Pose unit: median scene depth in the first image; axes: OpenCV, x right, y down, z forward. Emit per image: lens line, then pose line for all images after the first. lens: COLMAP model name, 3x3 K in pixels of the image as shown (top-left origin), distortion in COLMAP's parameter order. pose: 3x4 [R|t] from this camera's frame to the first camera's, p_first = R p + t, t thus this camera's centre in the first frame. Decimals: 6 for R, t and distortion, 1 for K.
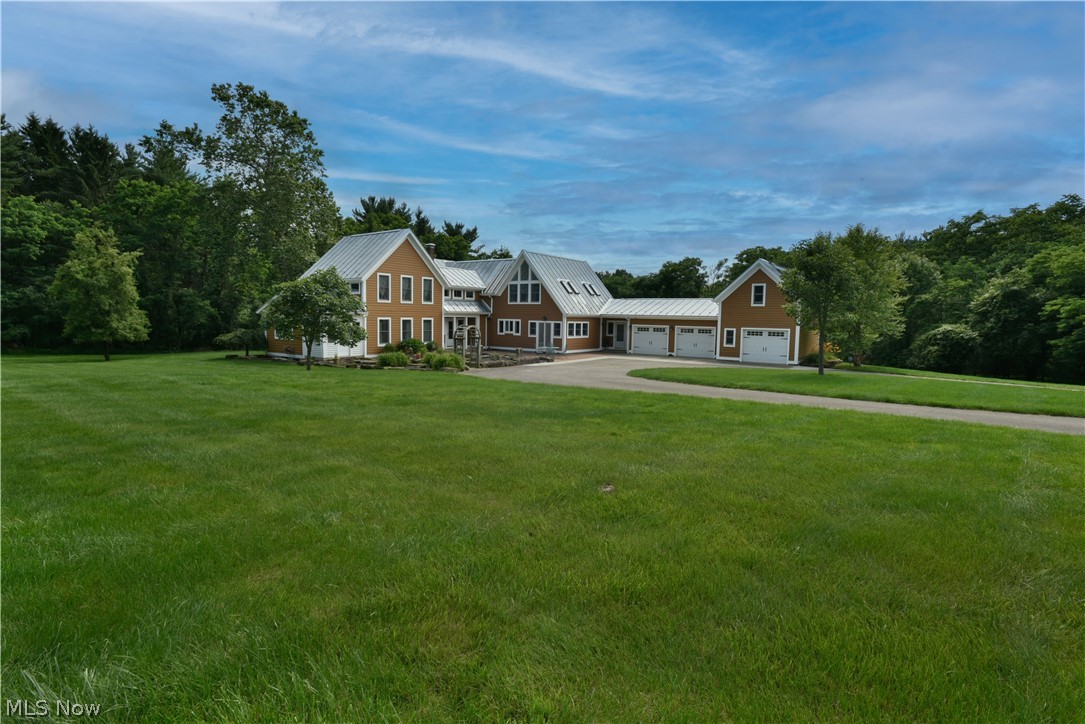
lens RADIAL K [[540.4, 0, 543.2], [0, 540.4, 360.3], [0, 0, 1]] dist [-0.019614, -0.001167]
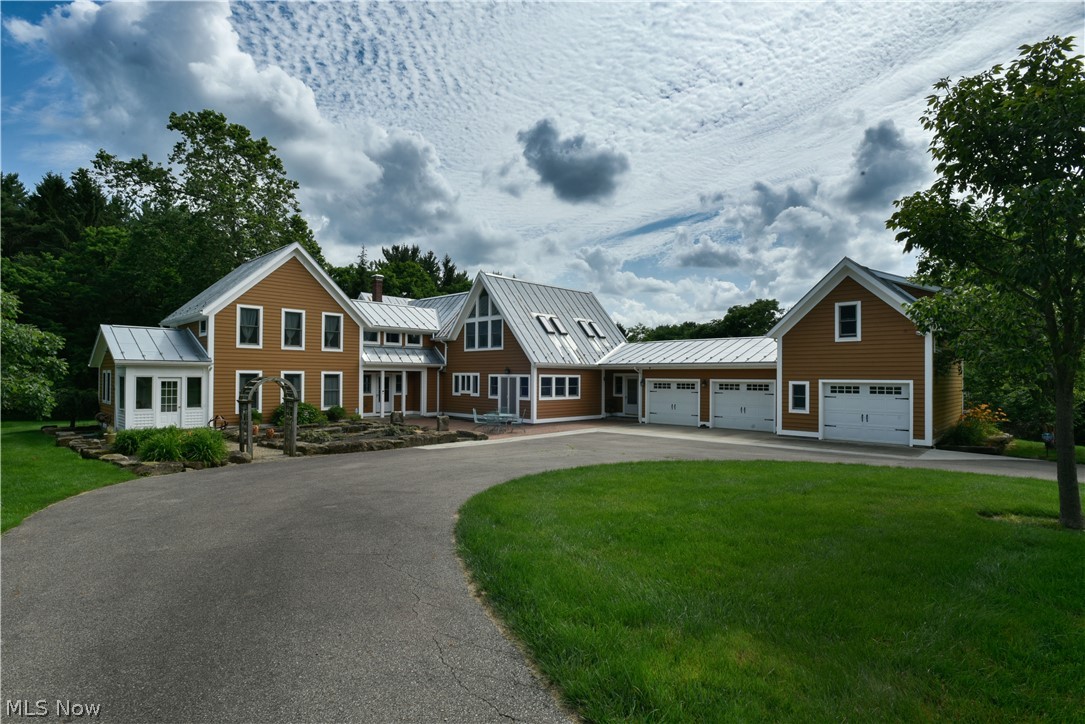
lens RADIAL K [[540.4, 0, 542.1], [0, 540.4, 372.3], [0, 0, 1]] dist [-0.019614, -0.001167]
pose [[0.988081, -0.013784, -0.153319, 0.144055], [-0.000282, 0.995819, -0.091348, -0.014181], [0.153937, 0.090303, 0.983945, 0.343206]]
